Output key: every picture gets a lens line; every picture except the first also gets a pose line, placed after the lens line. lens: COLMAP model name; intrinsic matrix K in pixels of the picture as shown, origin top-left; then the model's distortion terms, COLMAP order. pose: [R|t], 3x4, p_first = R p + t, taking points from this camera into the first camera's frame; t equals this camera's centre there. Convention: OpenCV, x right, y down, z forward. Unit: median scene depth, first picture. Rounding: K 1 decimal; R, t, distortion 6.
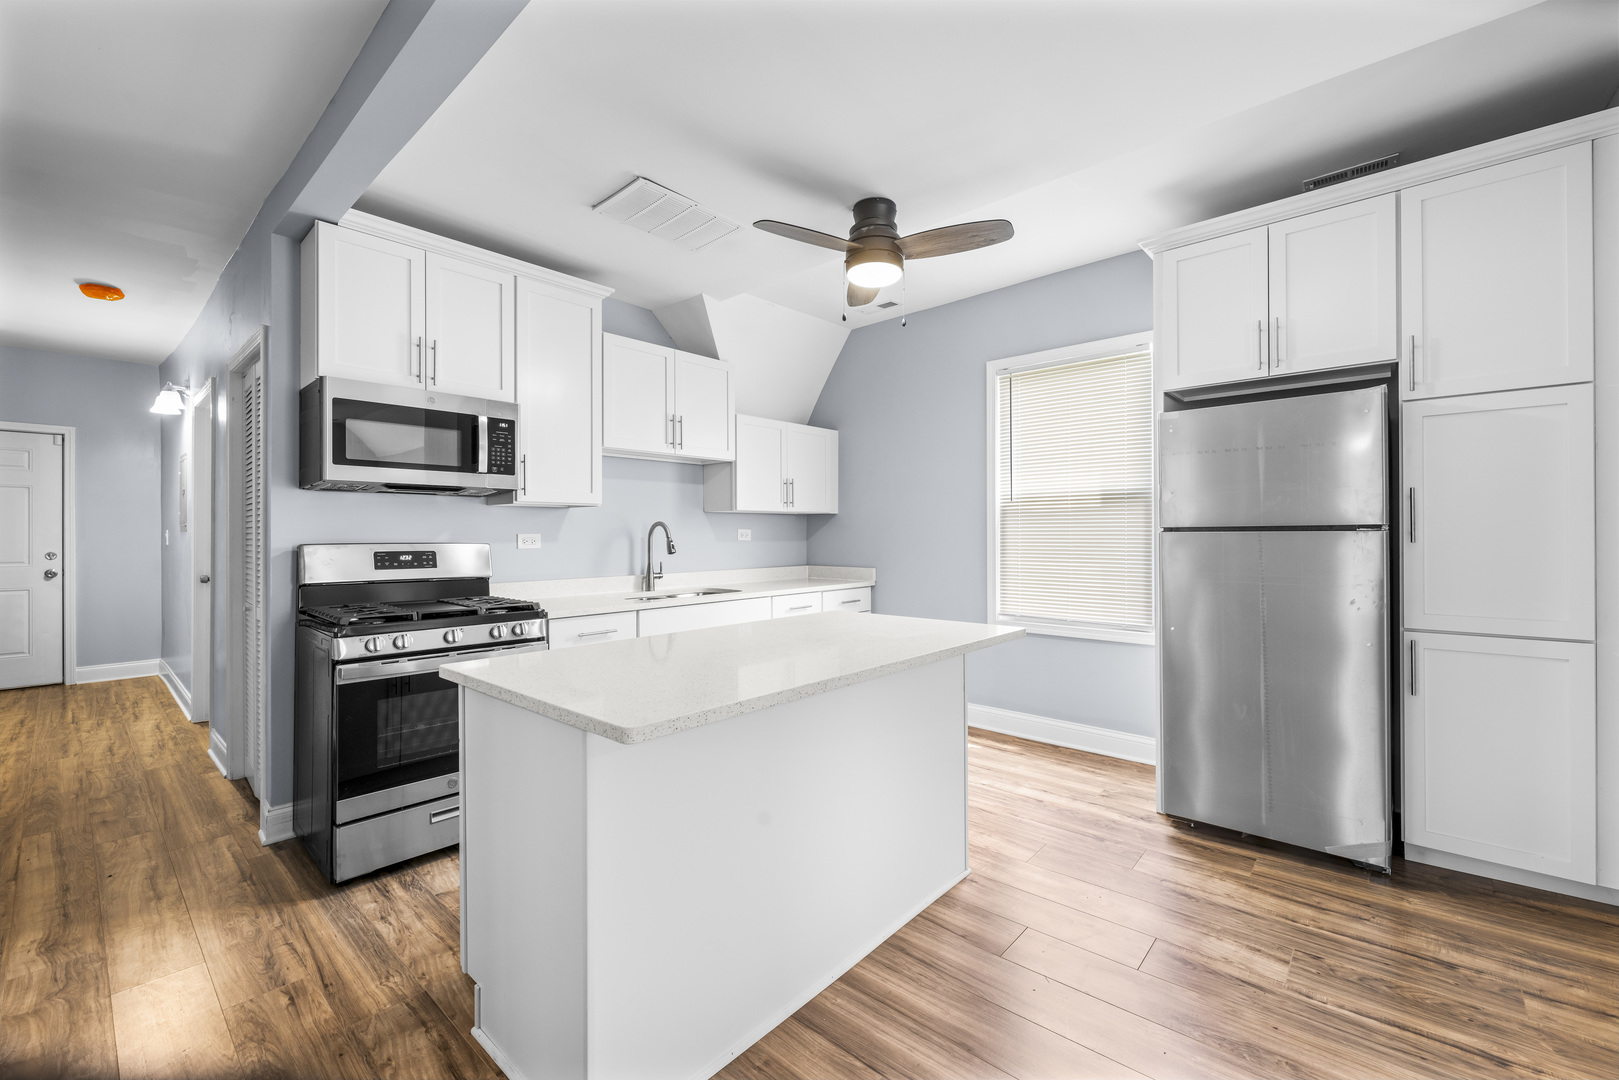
lens RADIAL K [[652.6, 0, 826.4], [0, 652.6, 538.1], [0, 0, 1]] dist [-0.000783, -0.000748]
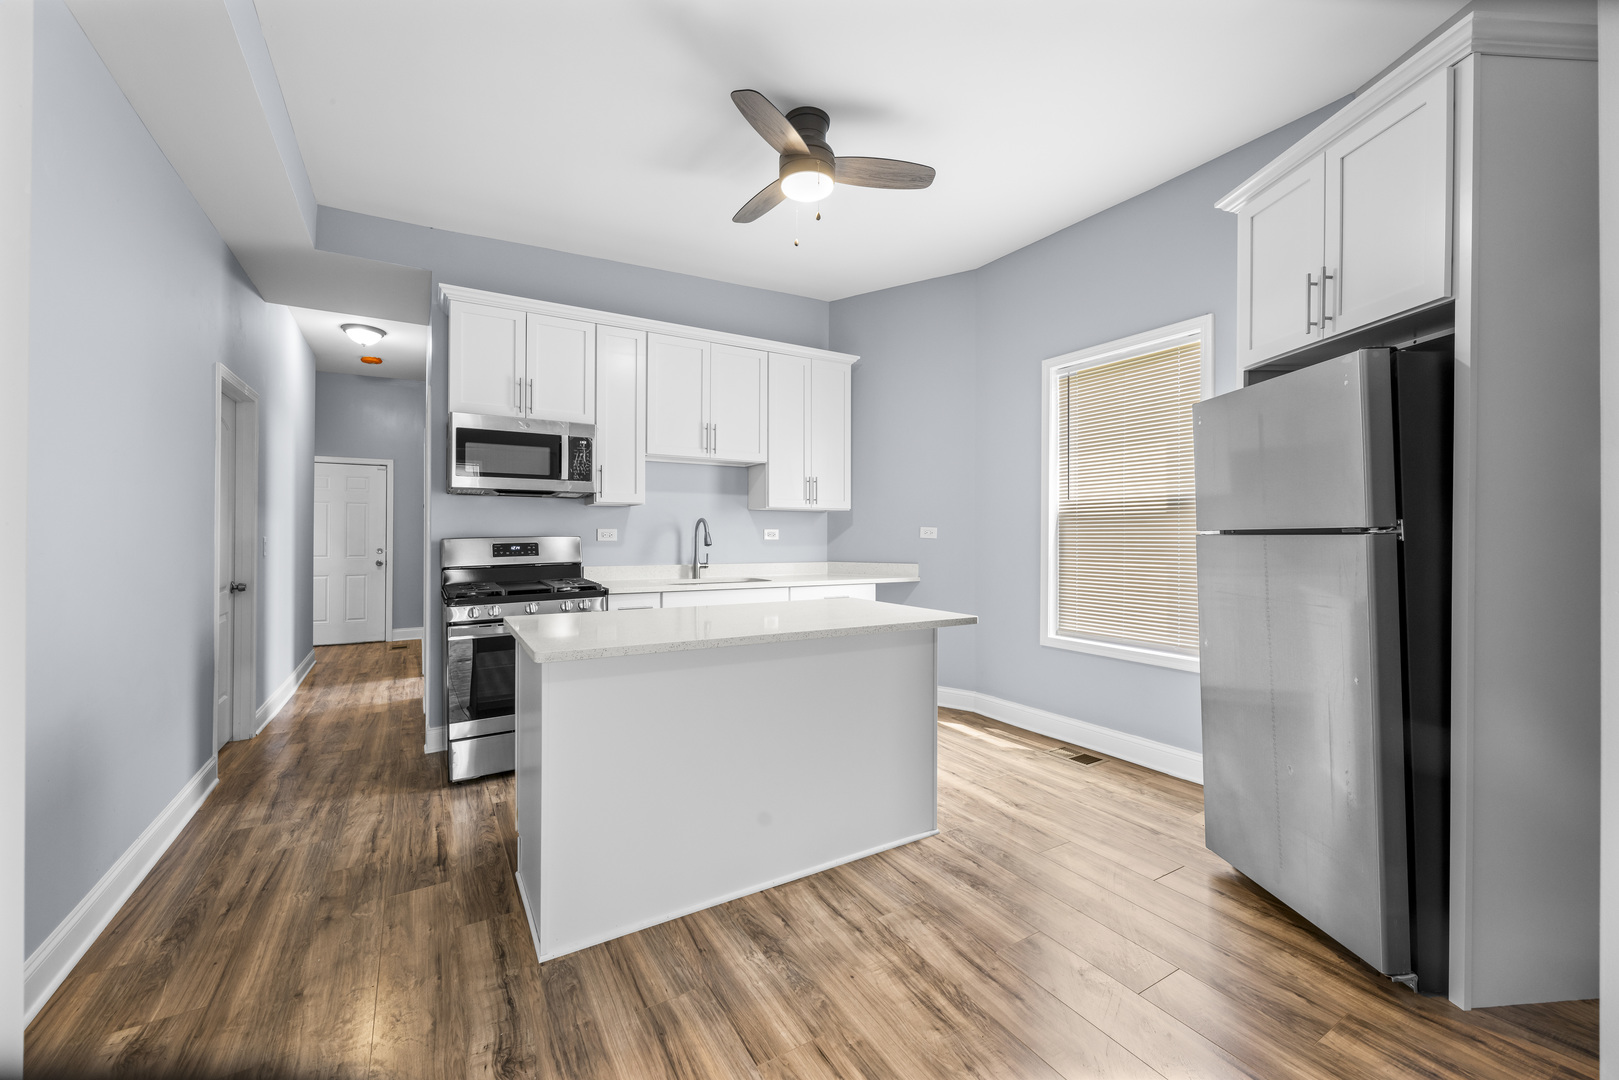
lens RADIAL K [[652.2, 0, 804.3], [0, 652.2, 531.2], [0, 0, 1]] dist [0.001088, -0.000798]
pose [[0.942005, 0.000457, -0.335598, 0.326743], [-0.000852, 0.999999, -0.001029, -0.001645], [0.335597, 0.001255, 0.942005, -0.024342]]
